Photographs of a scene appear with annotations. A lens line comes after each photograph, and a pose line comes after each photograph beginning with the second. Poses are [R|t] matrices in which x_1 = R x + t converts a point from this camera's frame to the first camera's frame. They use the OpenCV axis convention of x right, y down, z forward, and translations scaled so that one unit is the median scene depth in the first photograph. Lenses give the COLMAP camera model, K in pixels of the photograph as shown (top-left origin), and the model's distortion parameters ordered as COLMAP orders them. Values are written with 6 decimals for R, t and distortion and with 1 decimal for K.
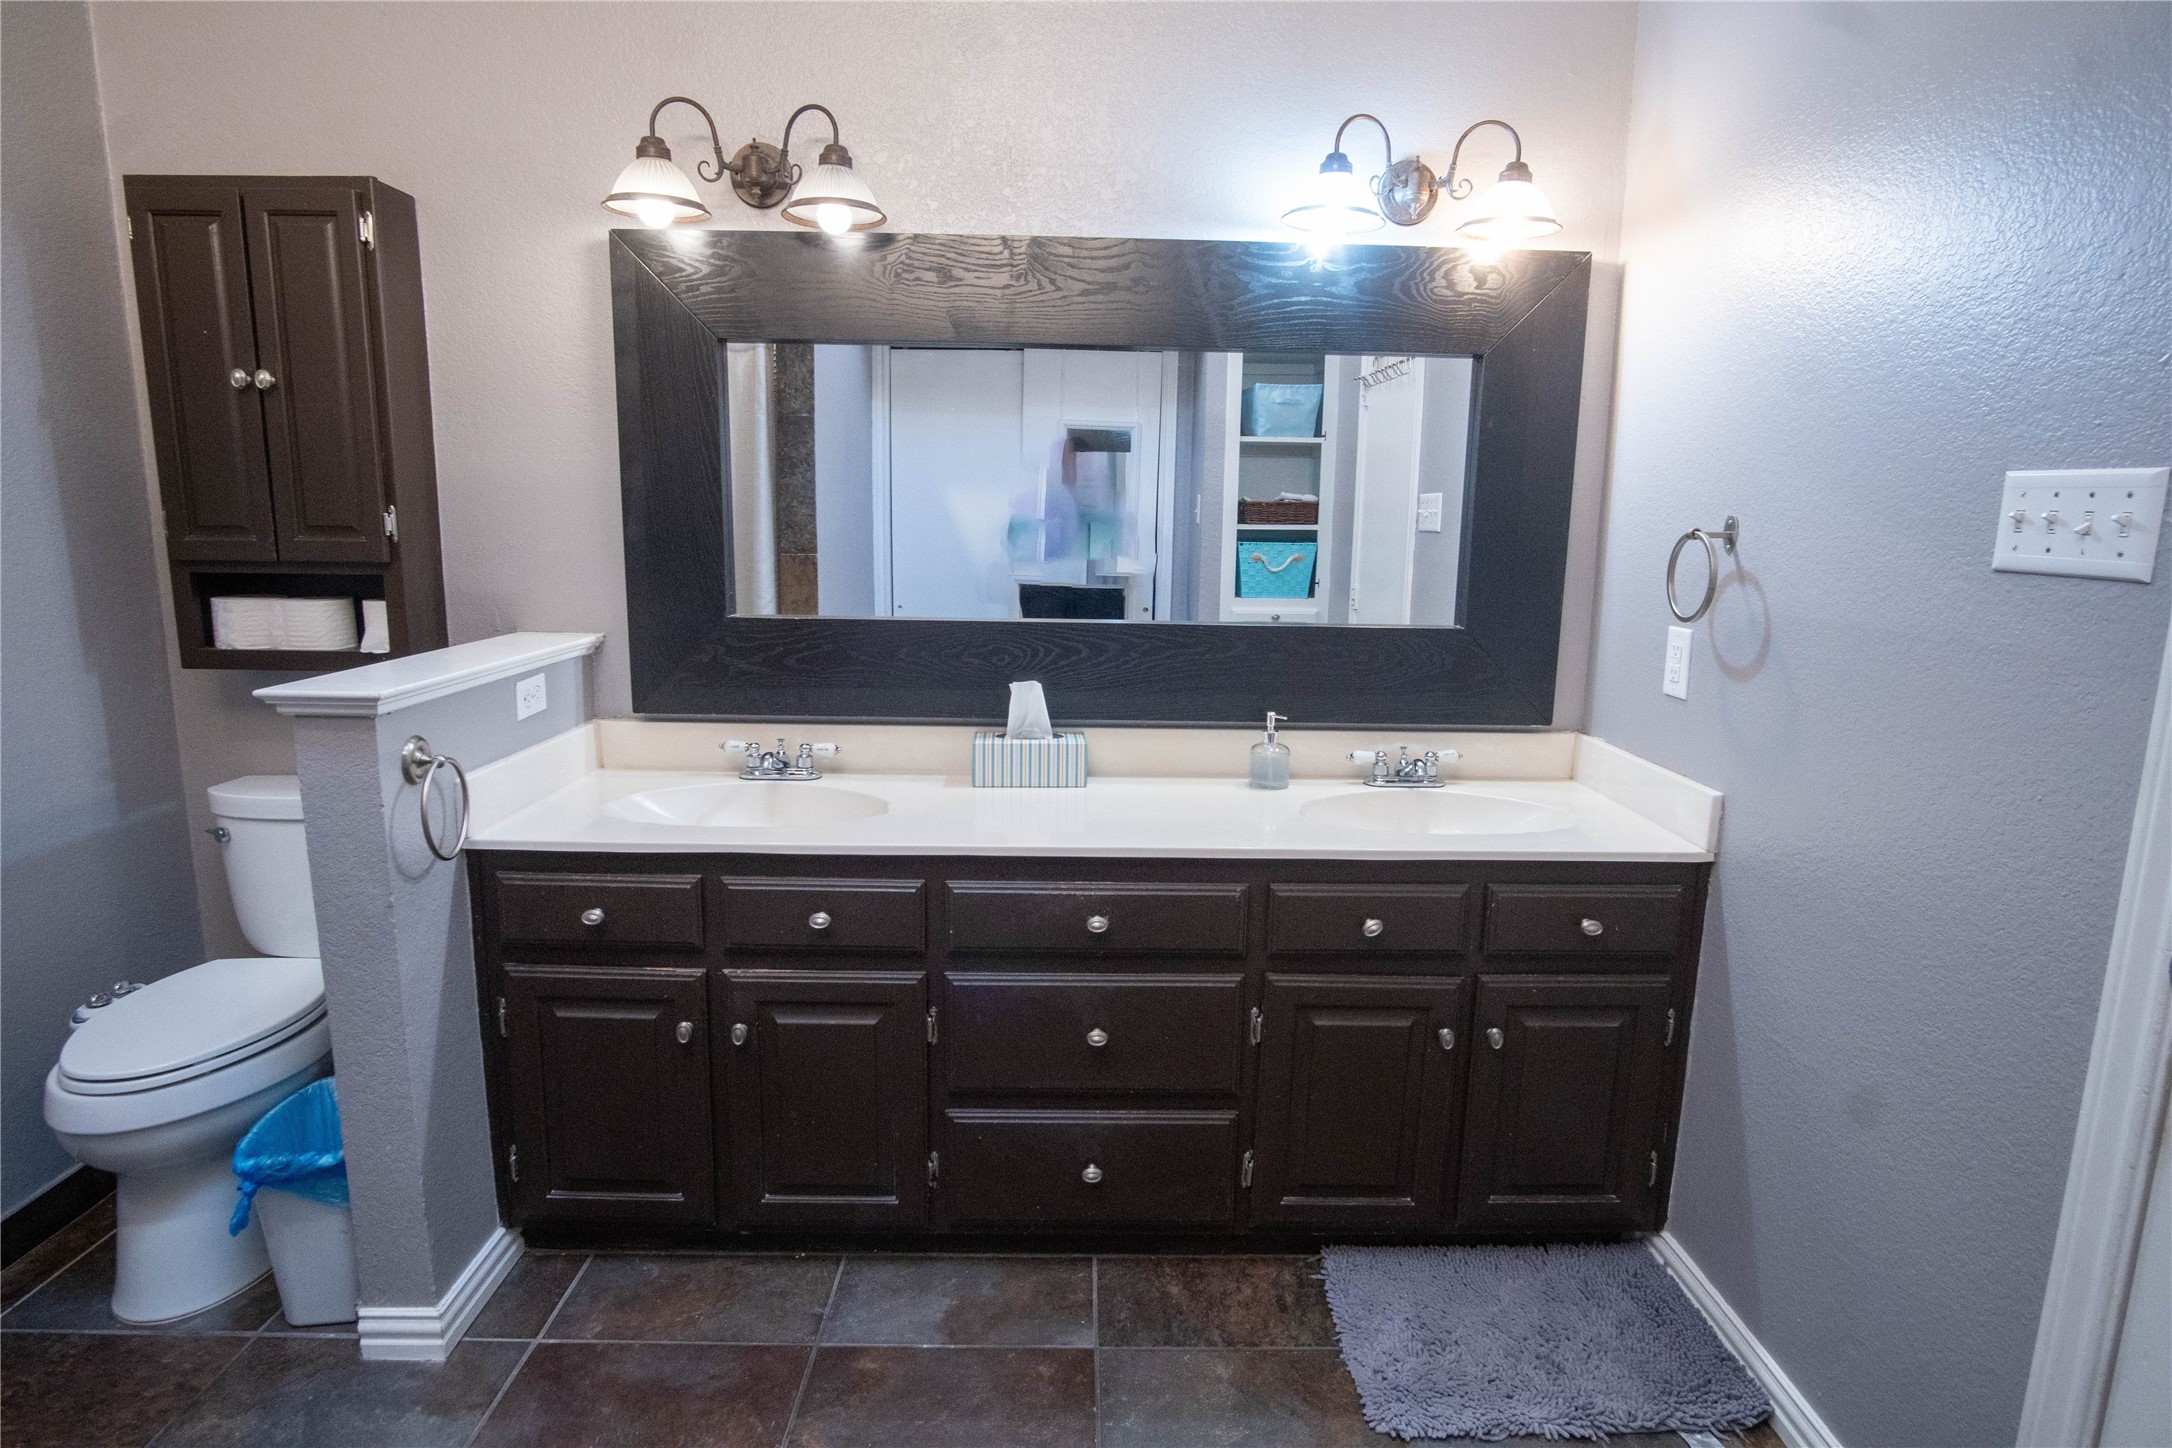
lens RADIAL K [[1178.5, 0, 1101.3], [0, 1178.5, 725.5], [0, 0, 1]] dist [-0.029589, 0.006518]
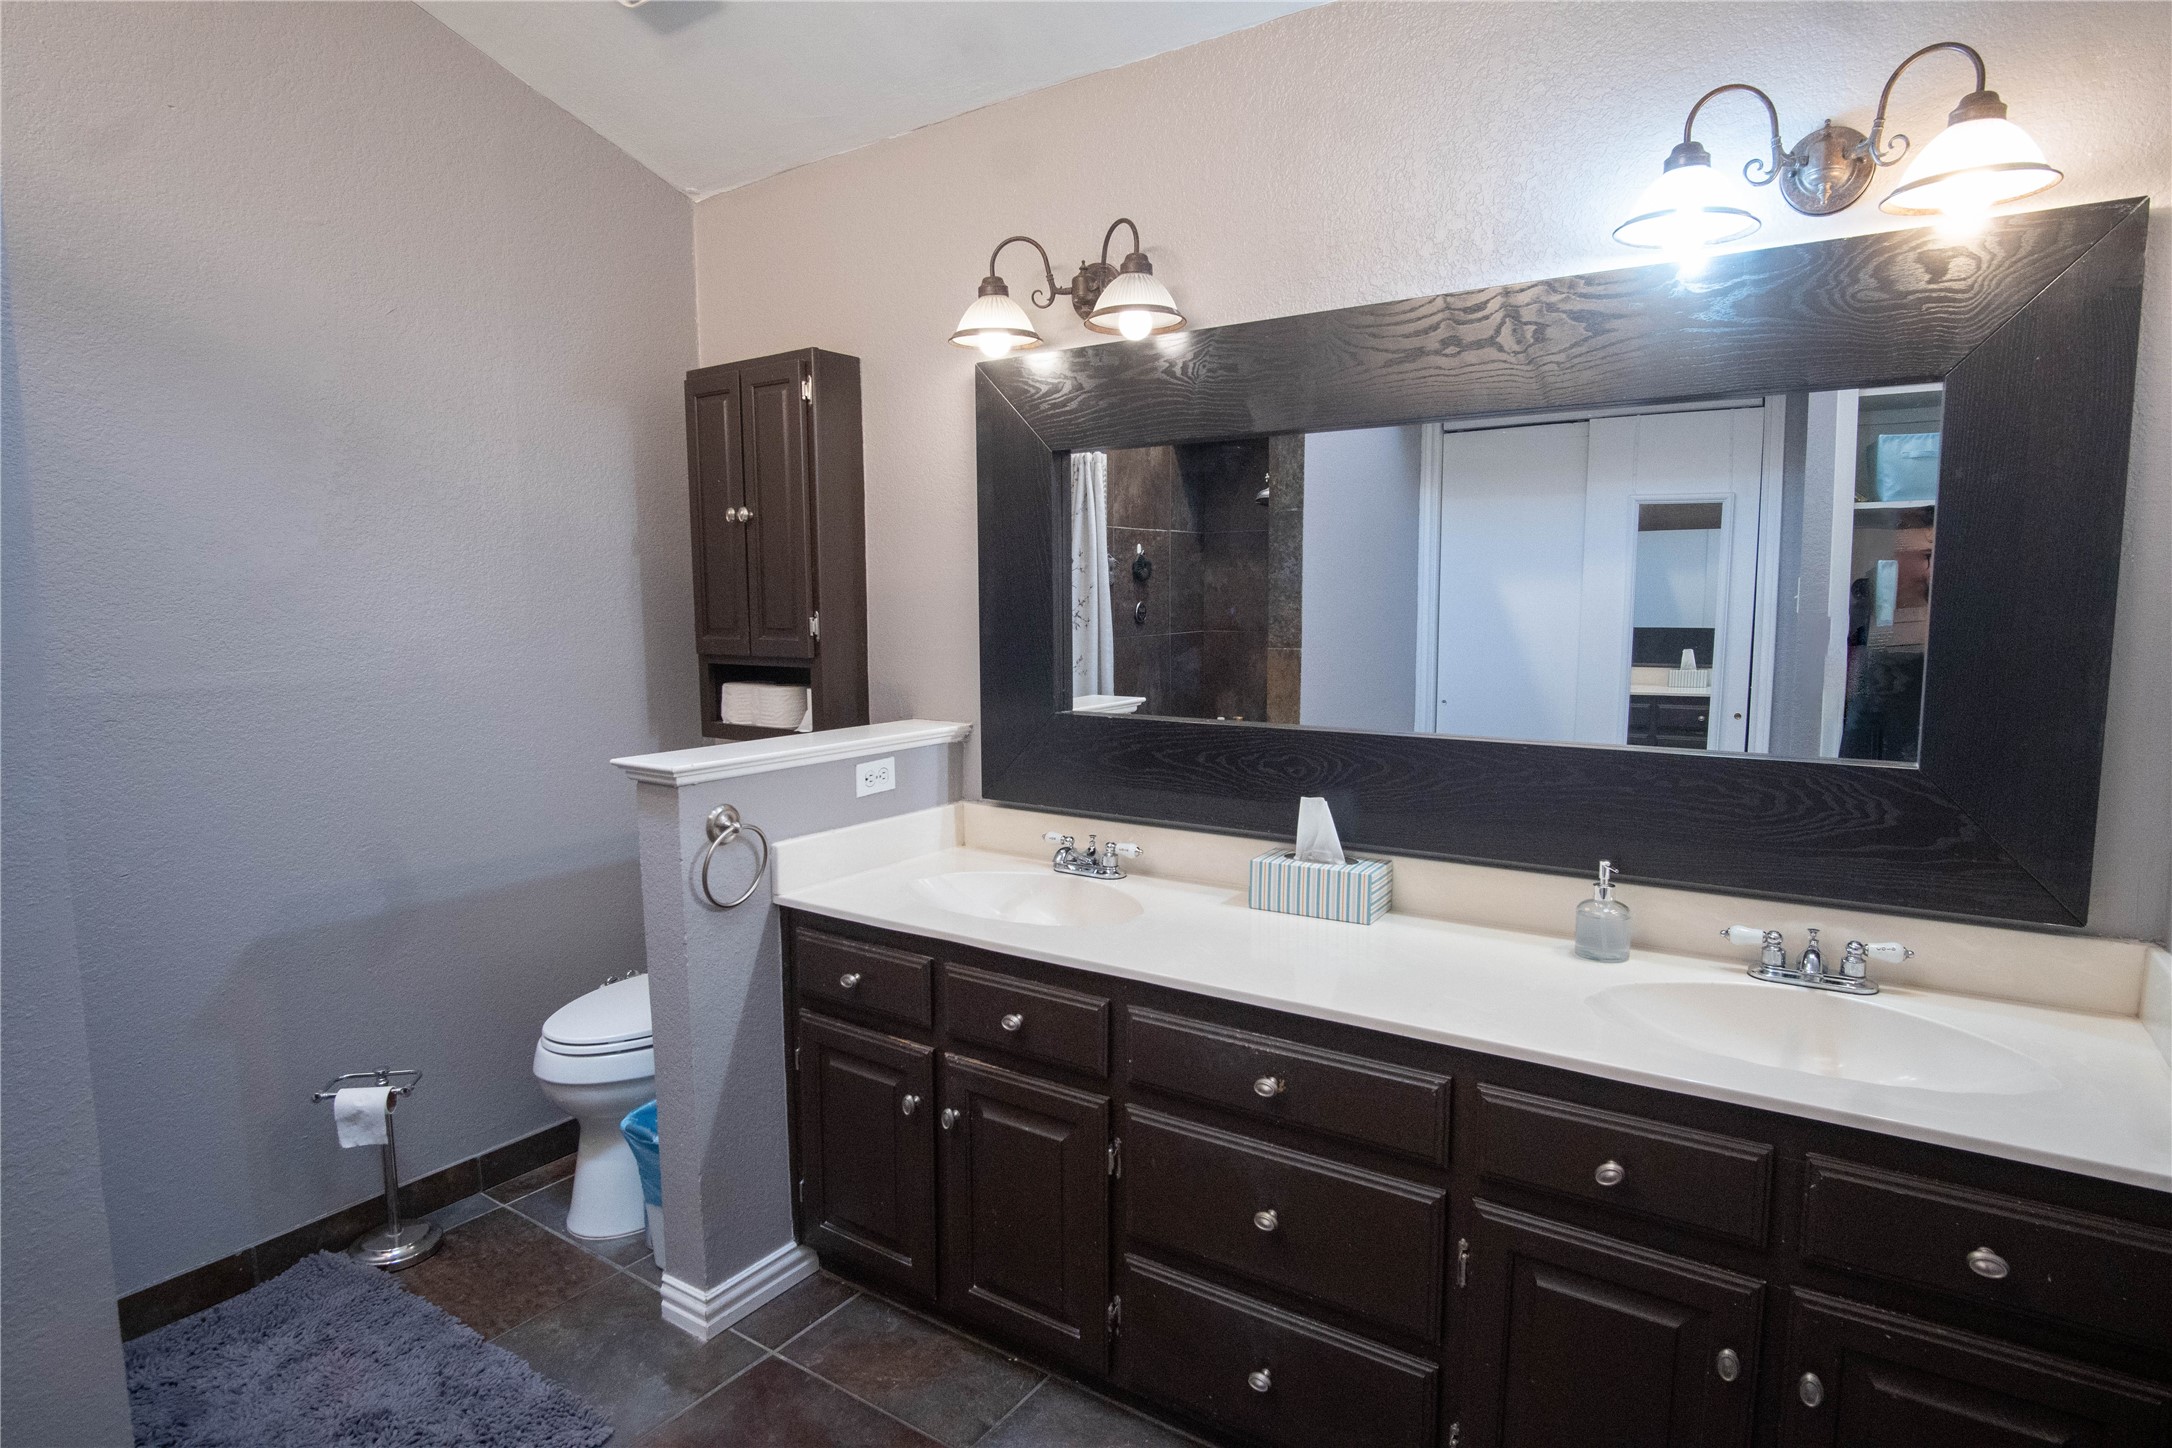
lens RADIAL K [[1178.5, 0, 1093.4], [0, 1178.5, 722.6], [0, 0, 1]] dist [-0.029589, 0.006518]
pose [[0.813850, 0.041068, -0.579622, 0.346099], [-0.084181, 0.995309, -0.047678, -0.040752], [0.574945, 0.087596, 0.813489, 0.187498]]
